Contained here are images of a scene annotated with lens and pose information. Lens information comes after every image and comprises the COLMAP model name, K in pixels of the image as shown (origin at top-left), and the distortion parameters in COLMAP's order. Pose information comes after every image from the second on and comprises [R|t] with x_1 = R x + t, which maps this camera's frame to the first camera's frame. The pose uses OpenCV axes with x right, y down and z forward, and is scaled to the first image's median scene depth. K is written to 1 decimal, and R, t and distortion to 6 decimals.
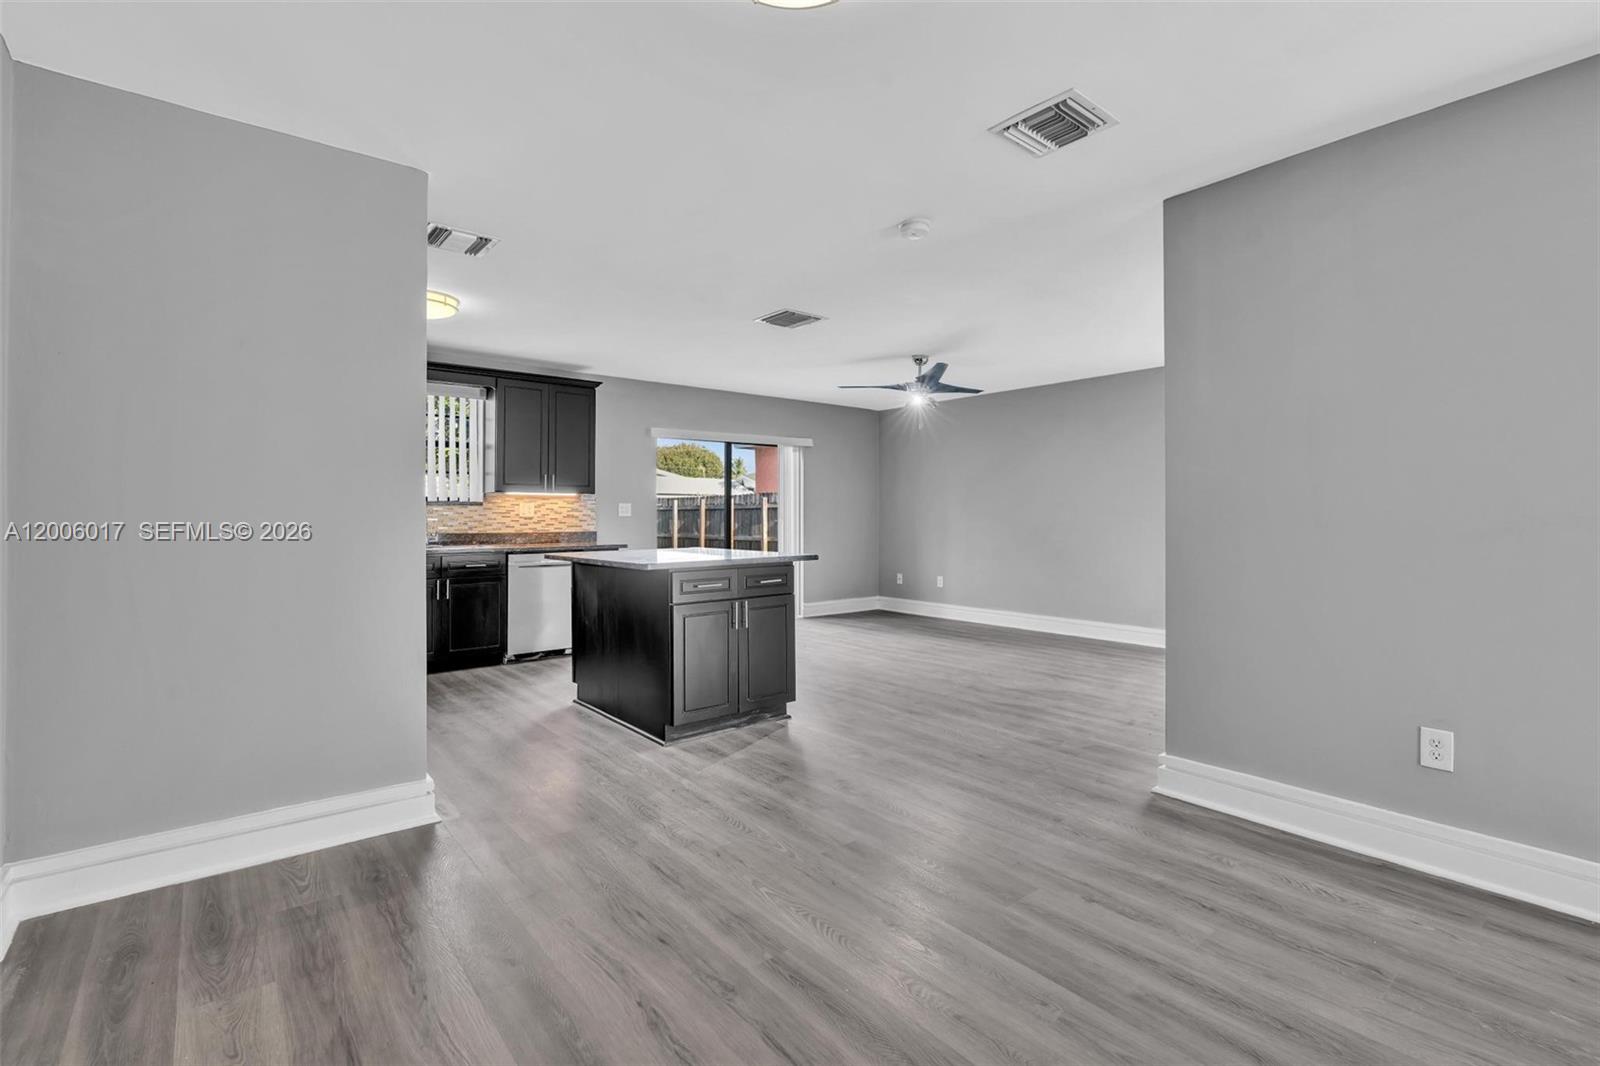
lens RADIAL K [[719.1, 0, 806.0], [0, 719.1, 521.3], [0, 0, 1]] dist [-0.008898, 0.005411]
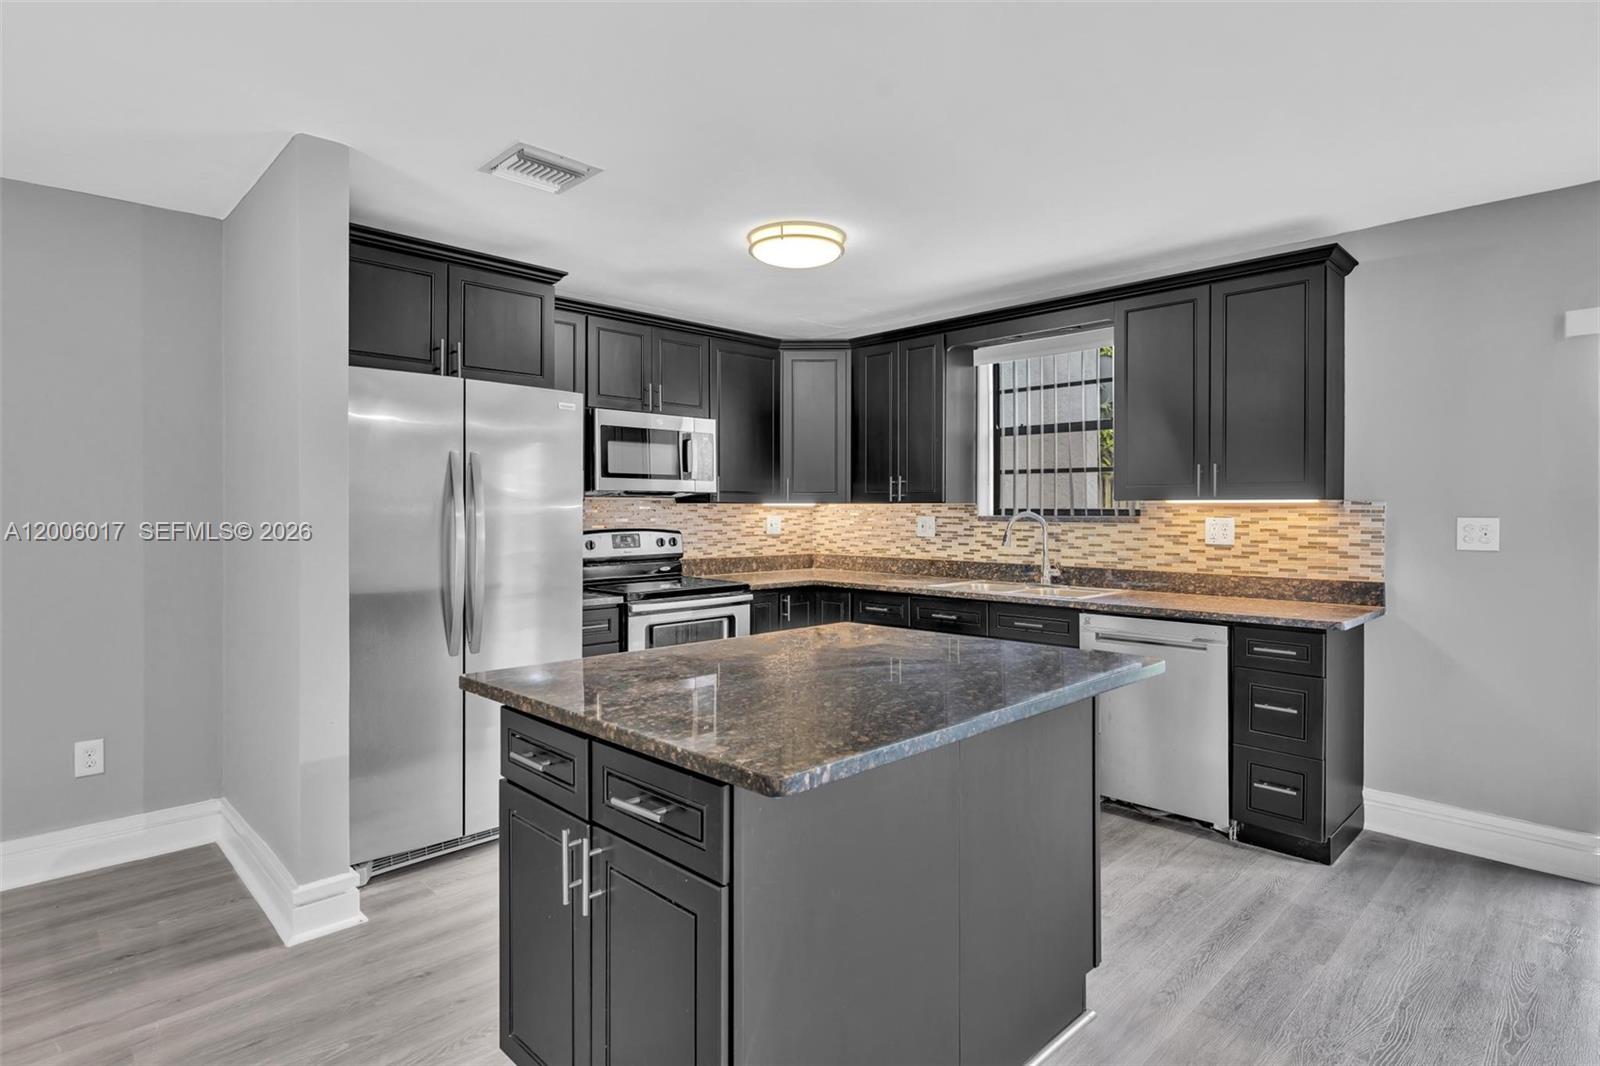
lens RADIAL K [[836.7, 0, 793.2], [0, 836.7, 513.2], [0, 0, 1]] dist [-0.006218, 0.004463]
pose [[0.085305, 0.003527, -0.996349, 0.199868], [-0.006619, 0.999974, 0.002973, -0.029680], [0.996333, 0.006341, 0.085326, 0.649555]]
